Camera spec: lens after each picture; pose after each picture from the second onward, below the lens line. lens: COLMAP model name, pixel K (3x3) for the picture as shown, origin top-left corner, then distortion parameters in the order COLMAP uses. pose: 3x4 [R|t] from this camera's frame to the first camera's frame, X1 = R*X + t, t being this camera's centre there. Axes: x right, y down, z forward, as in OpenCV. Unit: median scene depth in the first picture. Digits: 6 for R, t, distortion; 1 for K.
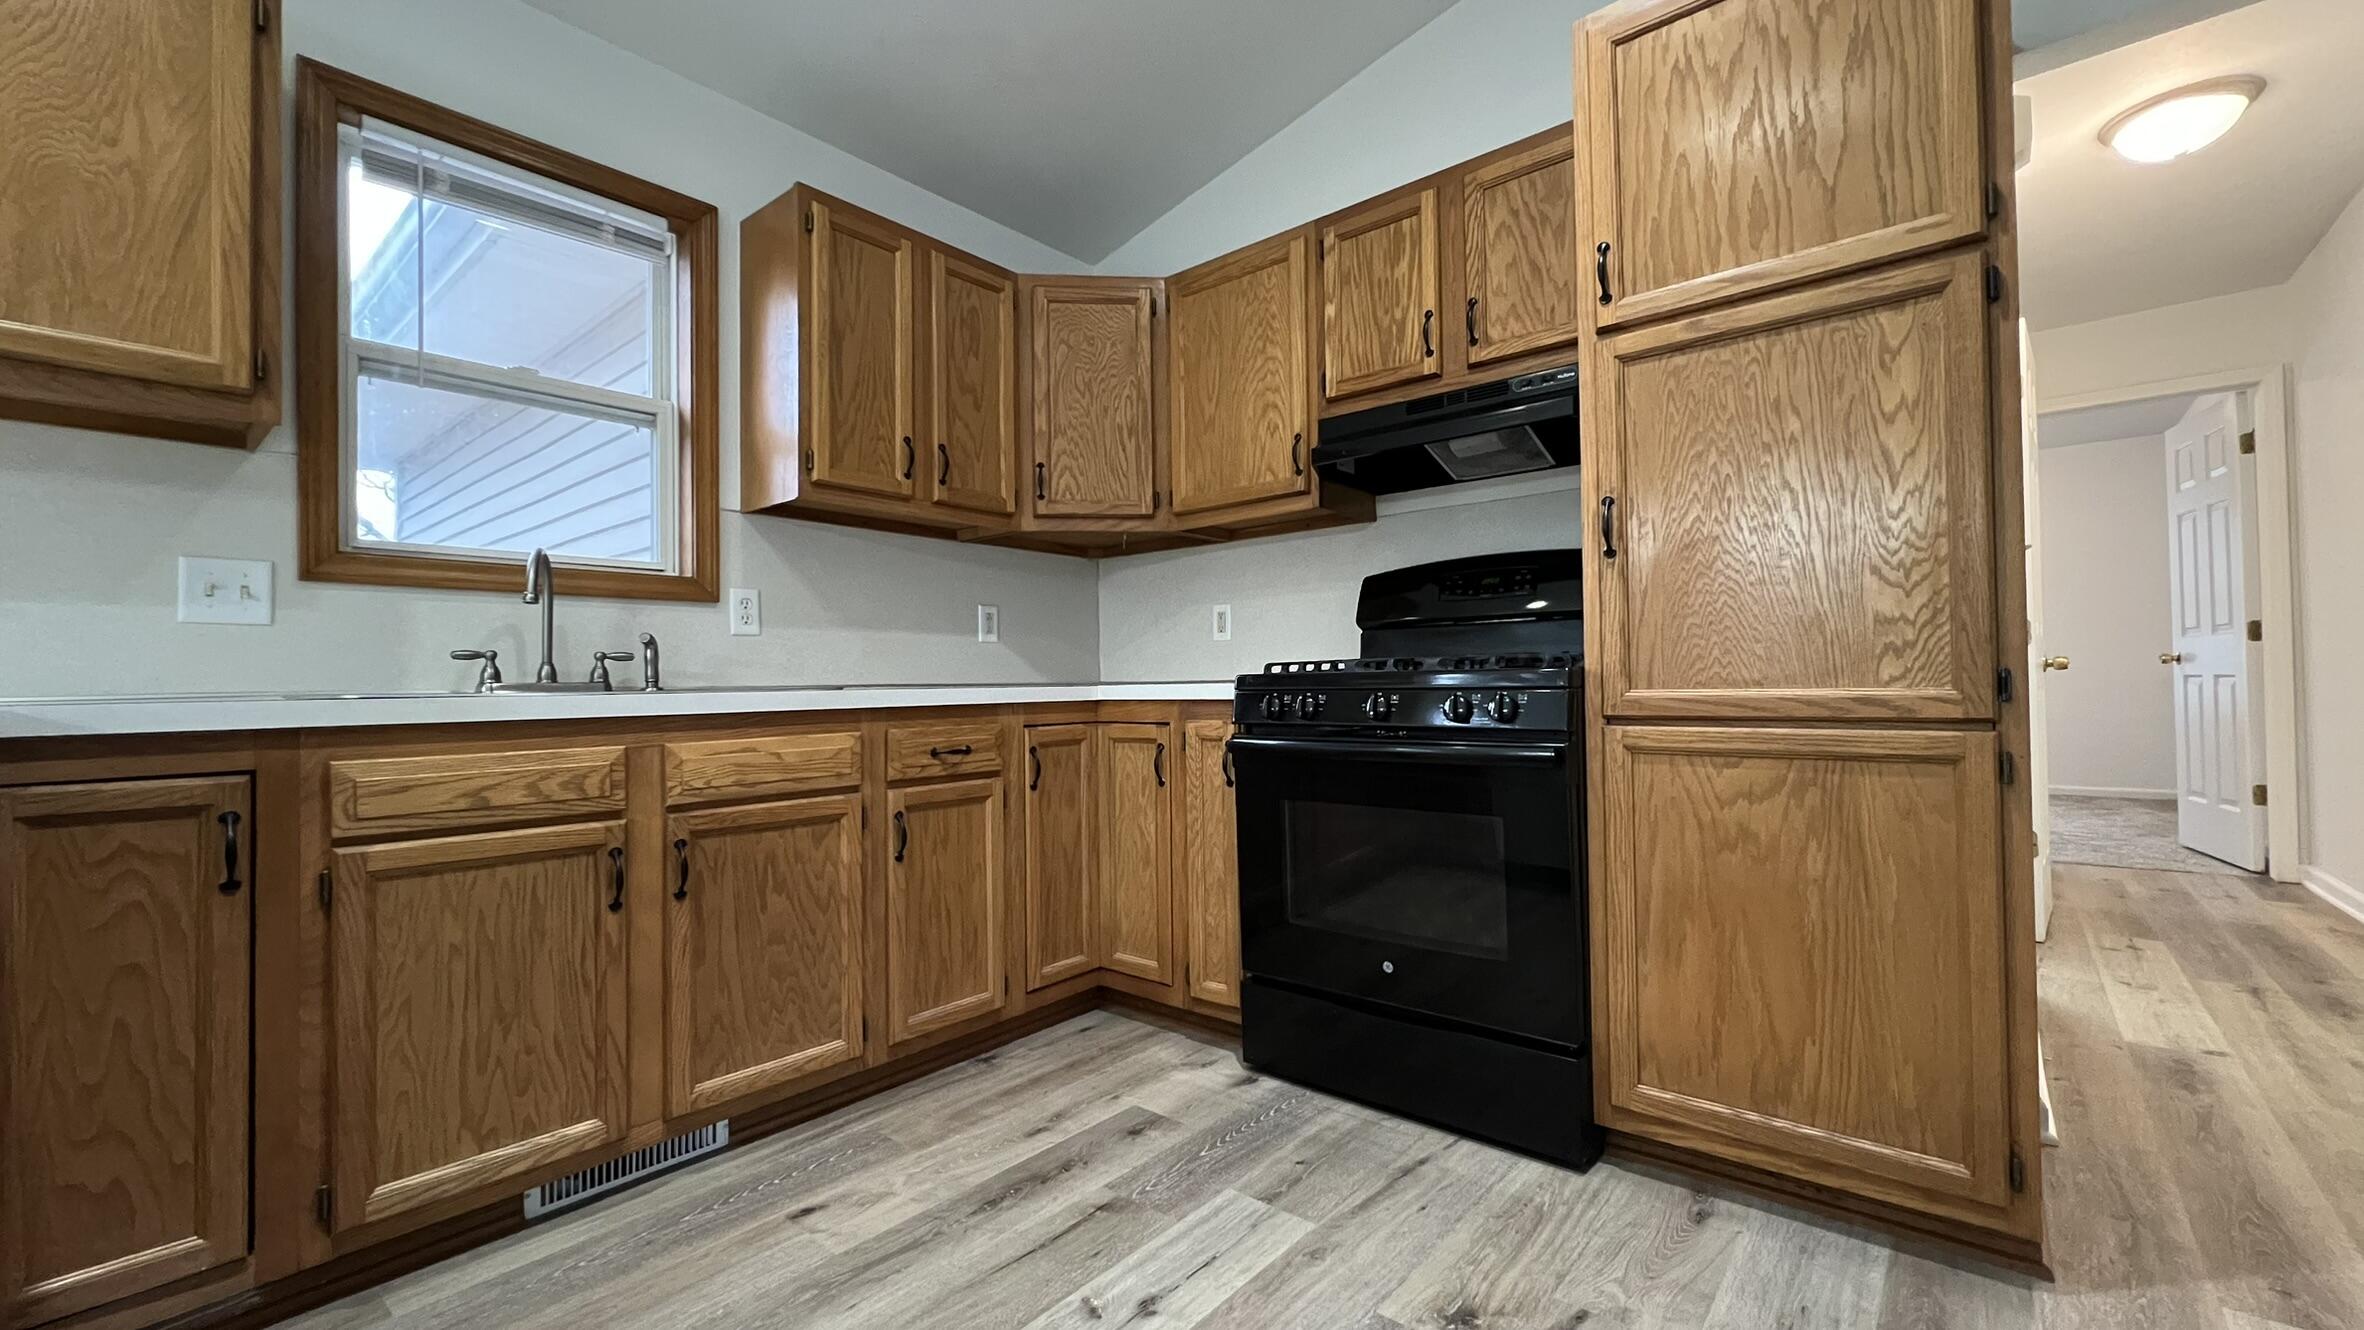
lens RADIAL K [[951.0, 0, 1182.0], [0, 951.0, 665.0], [0, 0, 1]] dist [-0.002855, 0.000314]
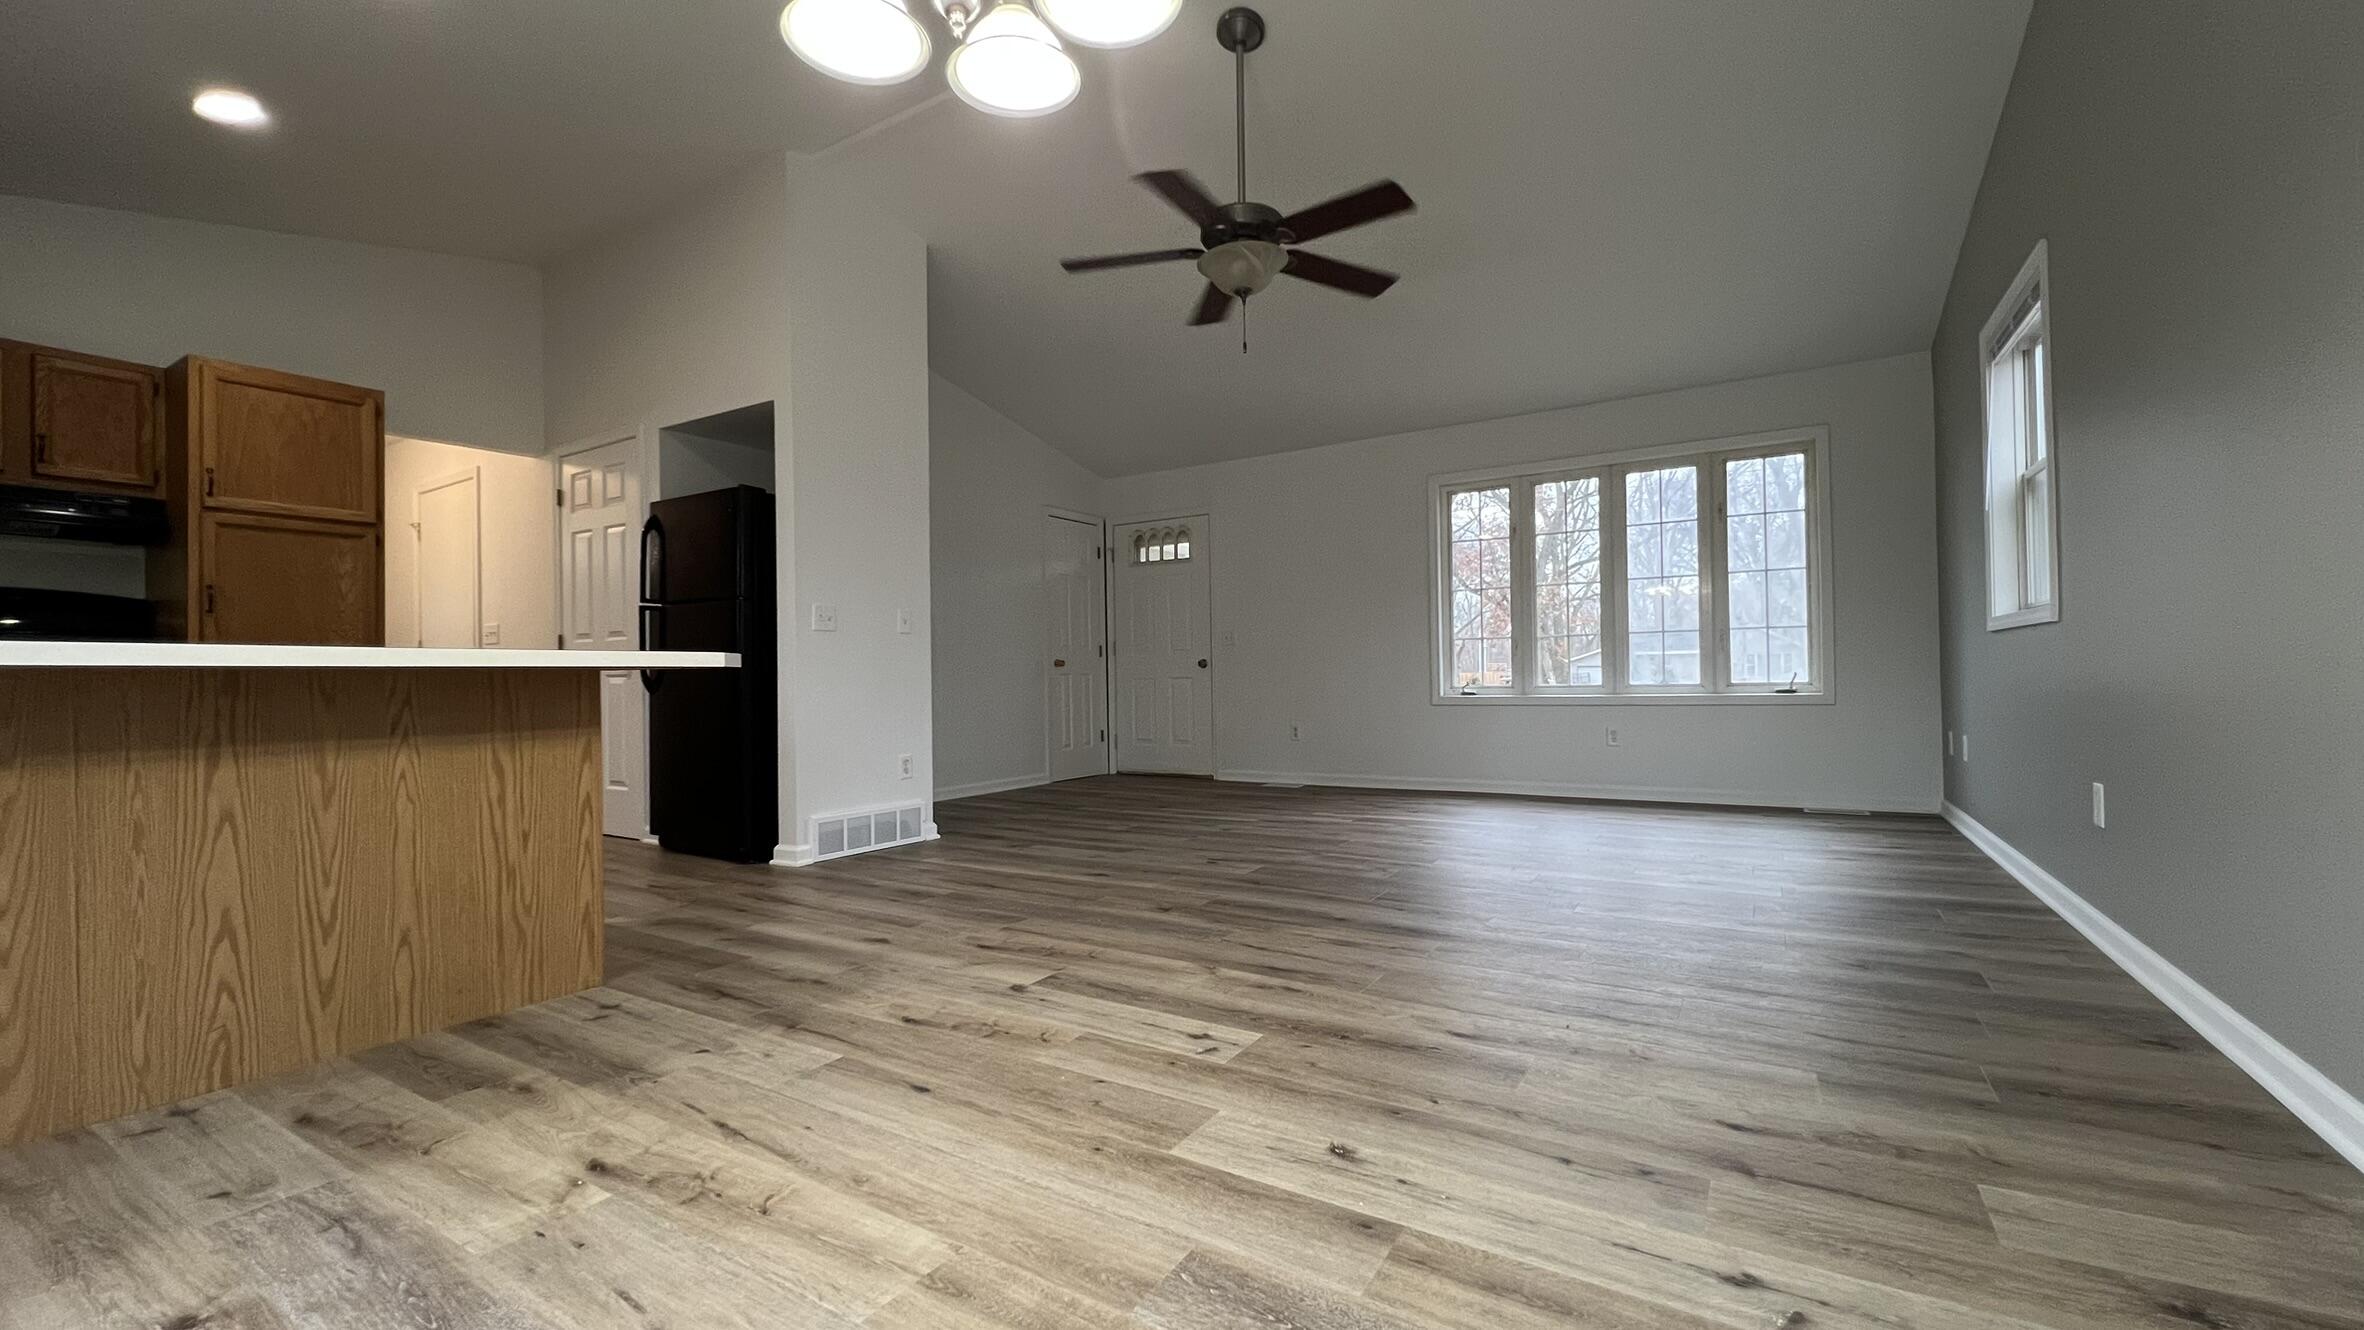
lens RADIAL K [[942.7, 0, 1182.0], [0, 942.7, 665.0], [0, 0, 1]] dist [-0.000829, -0.000195]
pose [[-0.150538, 0.029524, 0.988163, -1.985793], [-0.002818, 0.999537, -0.030293, 0.063957], [-0.988600, -0.007345, -0.150385, -0.867606]]
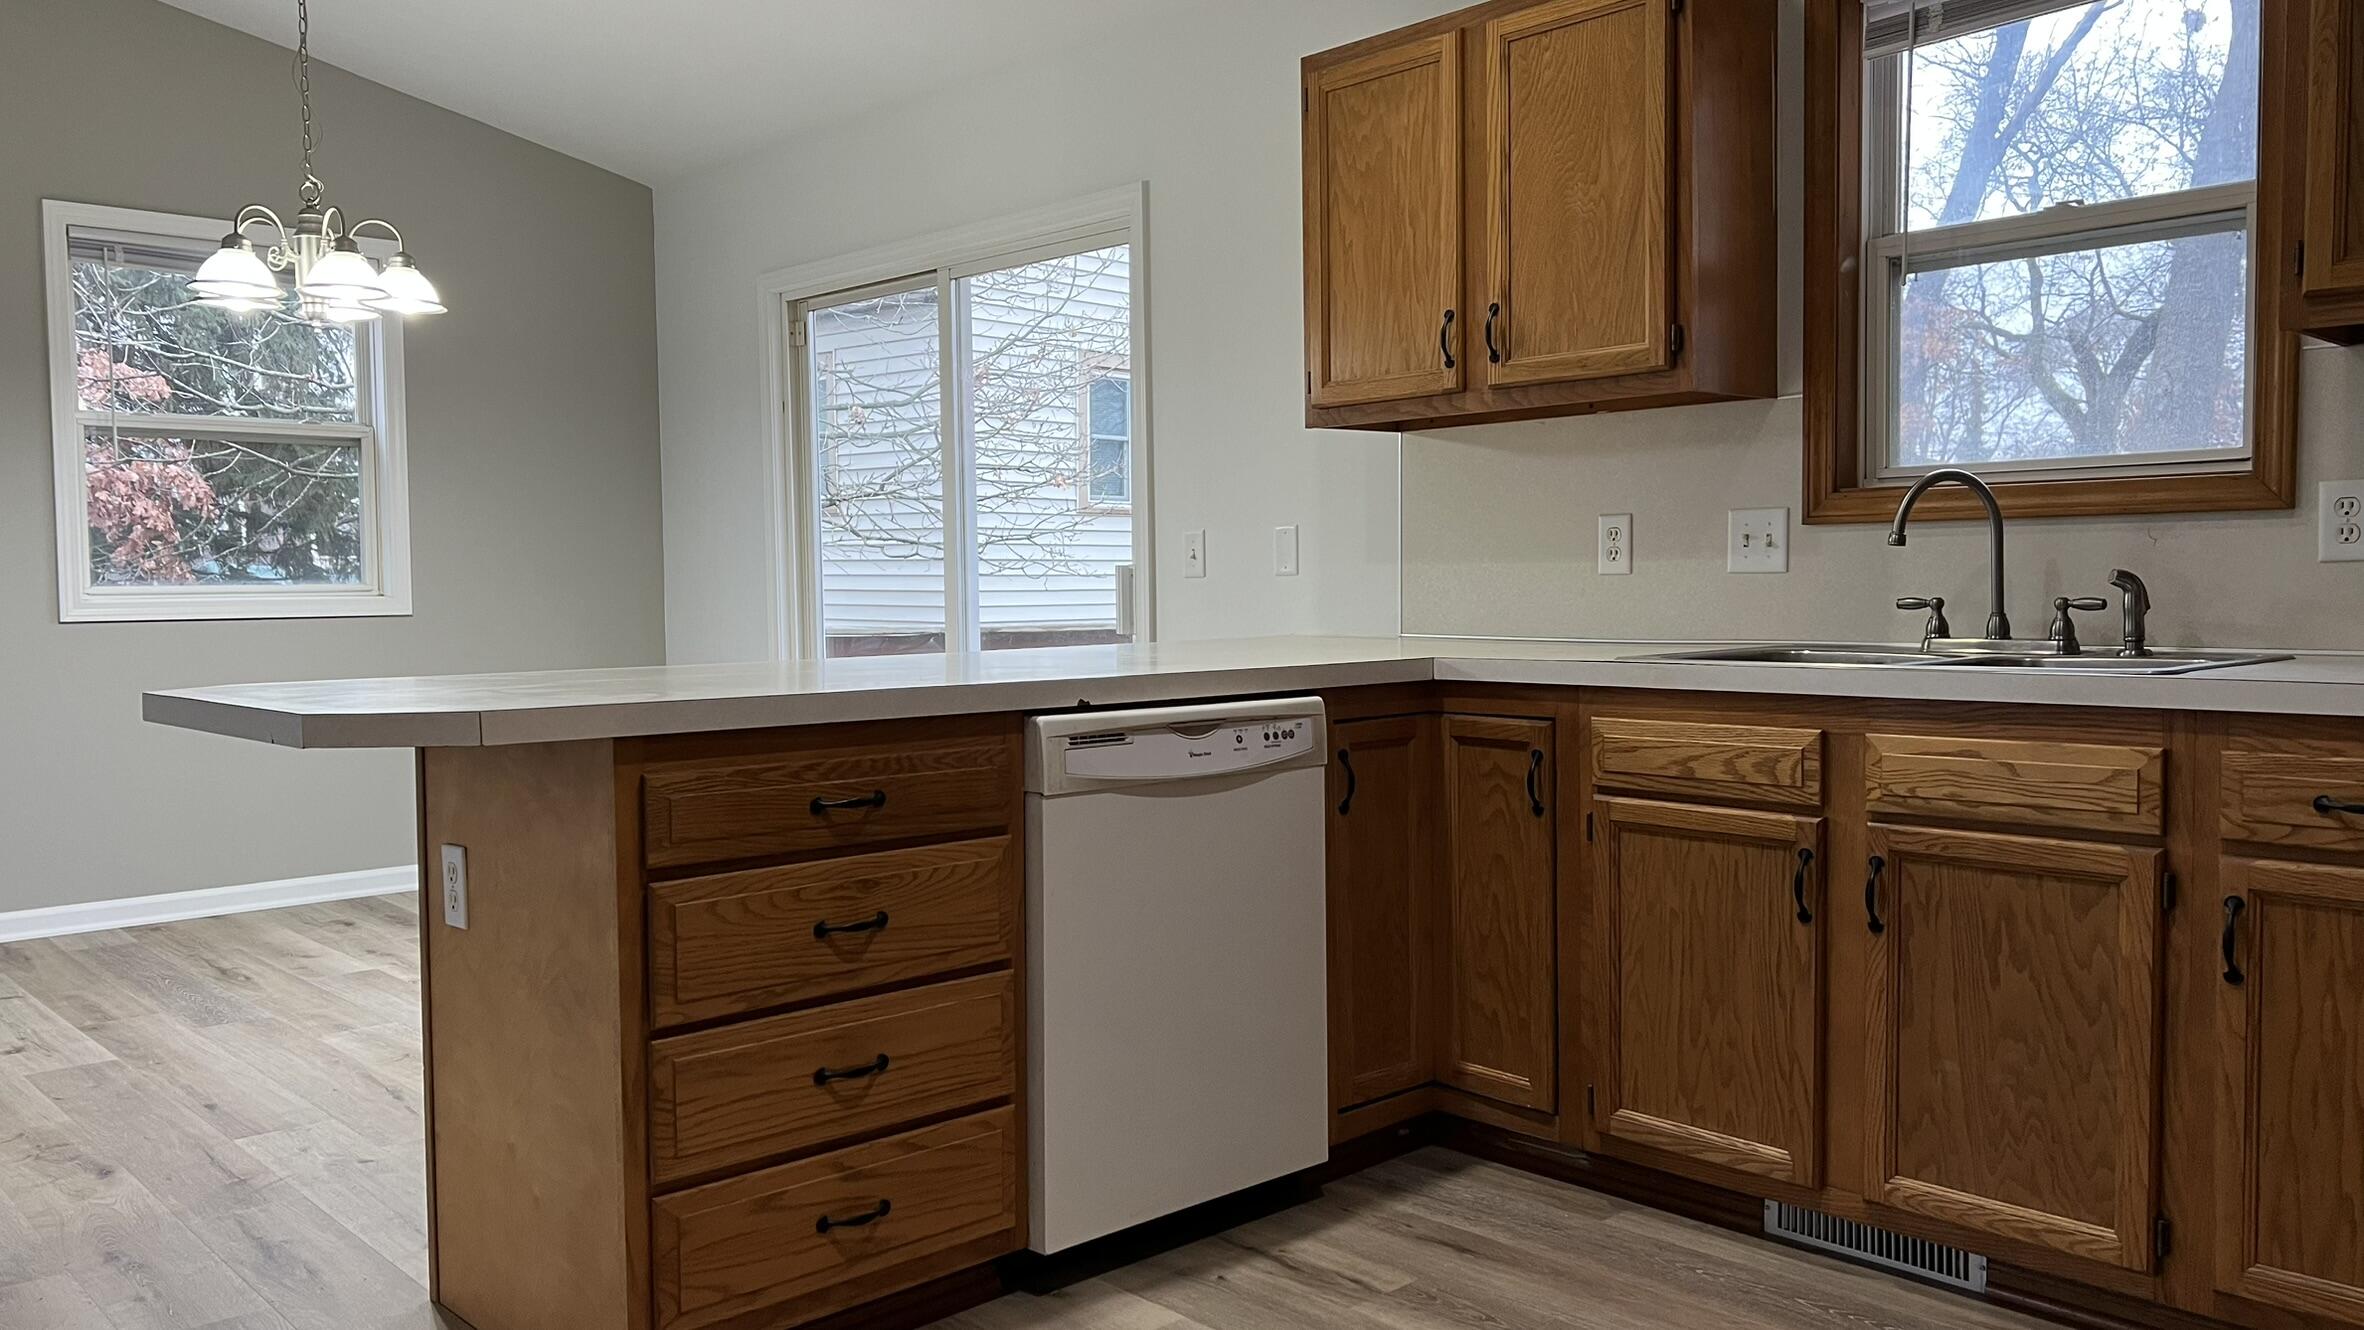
lens RADIAL K [[1807.2, 0, 1177.9], [0, 1807.2, 660.4], [0, 0, 1]] dist [0.031533, -0.006326]
pose [[-0.118058, 0.062431, -0.991042, 1.018813], [0.032740, 0.997724, 0.058952, -0.085102], [0.992467, -0.025487, -0.119833, 0.616425]]
